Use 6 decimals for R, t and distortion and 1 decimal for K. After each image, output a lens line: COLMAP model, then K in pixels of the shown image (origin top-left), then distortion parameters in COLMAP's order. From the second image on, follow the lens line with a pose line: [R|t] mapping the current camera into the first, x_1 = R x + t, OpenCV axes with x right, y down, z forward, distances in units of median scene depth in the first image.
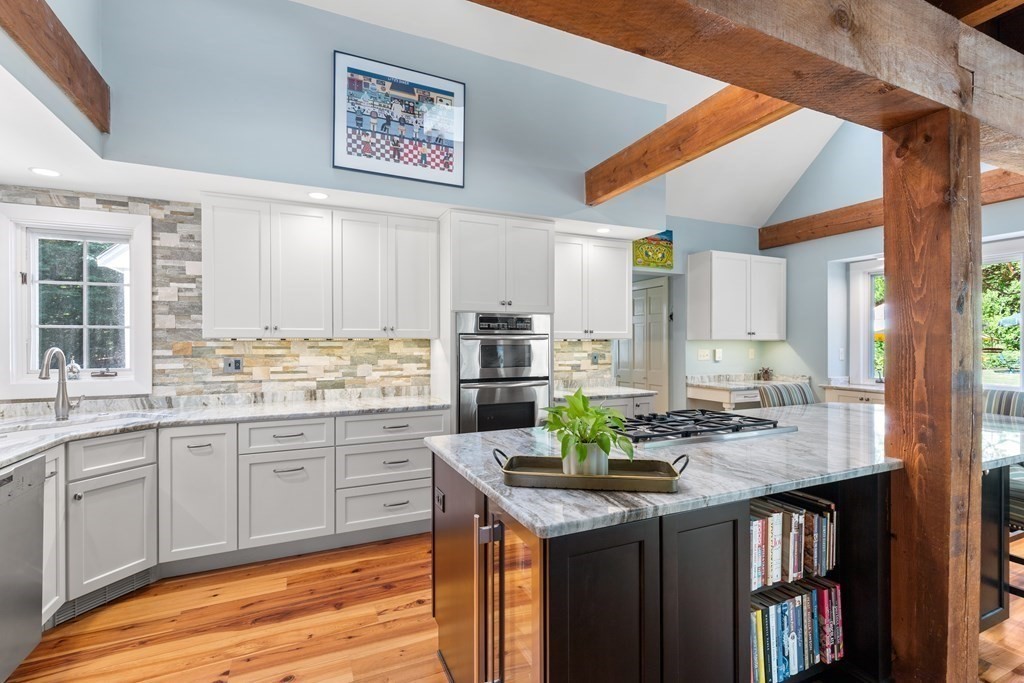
lens RADIAL K [[465.6, 0, 515.9], [0, 465.6, 345.9], [0, 0, 1]] dist [0.004290, -0.000521]
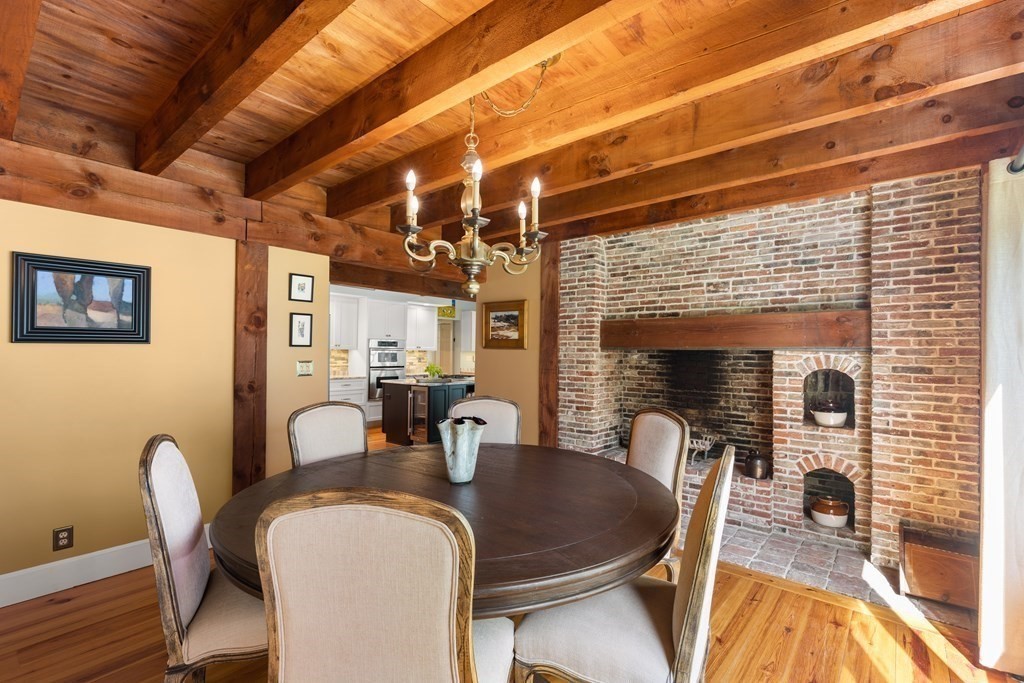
lens RADIAL K [[466.3, 0, 511.4], [0, 466.3, 353.2], [0, 0, 1]] dist [0.004666, 0.000026]
pose [[0.907560, 0.011991, 0.419751, -0.516295], [-0.011155, 0.999928, -0.004447, 0.004688], [-0.419774, -0.000646, 0.907628, -1.671017]]
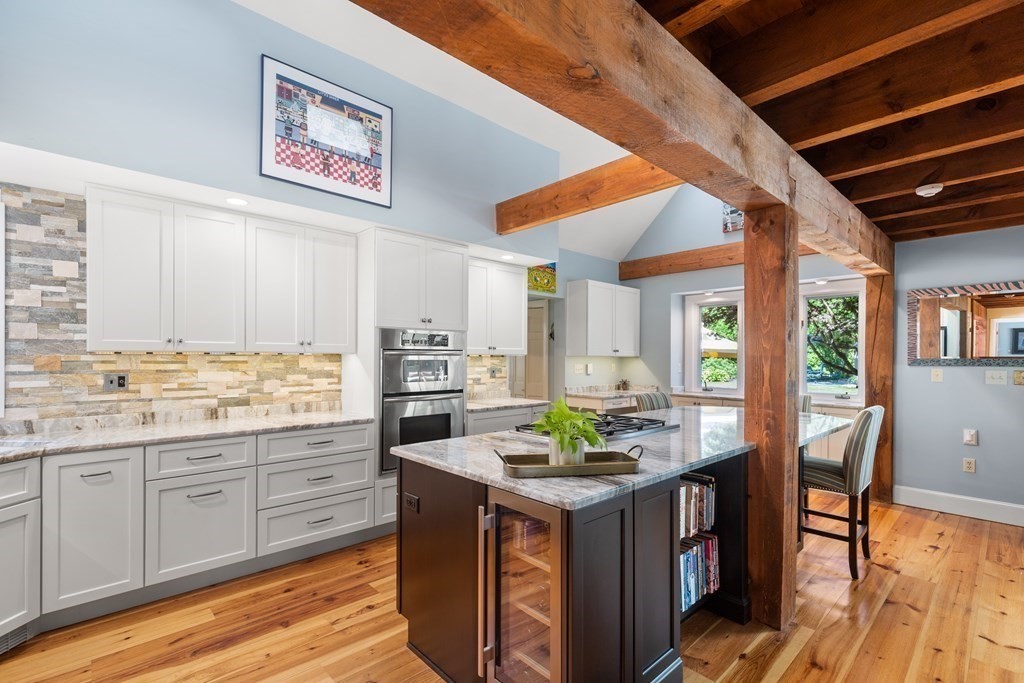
lens RADIAL K [[462.8, 0, 515.7], [0, 462.8, 358.7], [0, 0, 1]] dist [0.004062, -0.000212]
pose [[0.949781, 0.005322, 0.312869, -0.175992], [-0.004750, 0.999985, -0.002588, -0.004128], [-0.312879, 0.000972, 0.949793, -0.068149]]
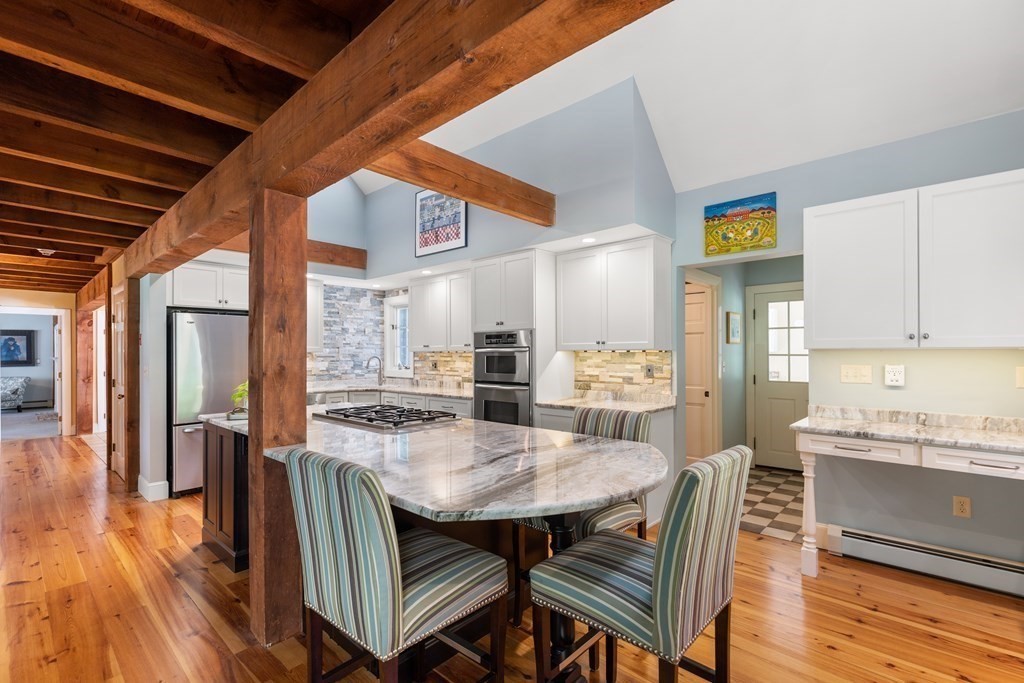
lens RADIAL K [[462.8, 0, 515.7], [0, 462.8, 358.7], [0, 0, 1]] dist [0.004062, -0.000212]
pose [[0.386350, 0.011285, -0.922283, 1.329179], [-0.002797, 0.999935, 0.011064, -0.009812], [0.922348, -0.001695, 0.386357, 0.614897]]
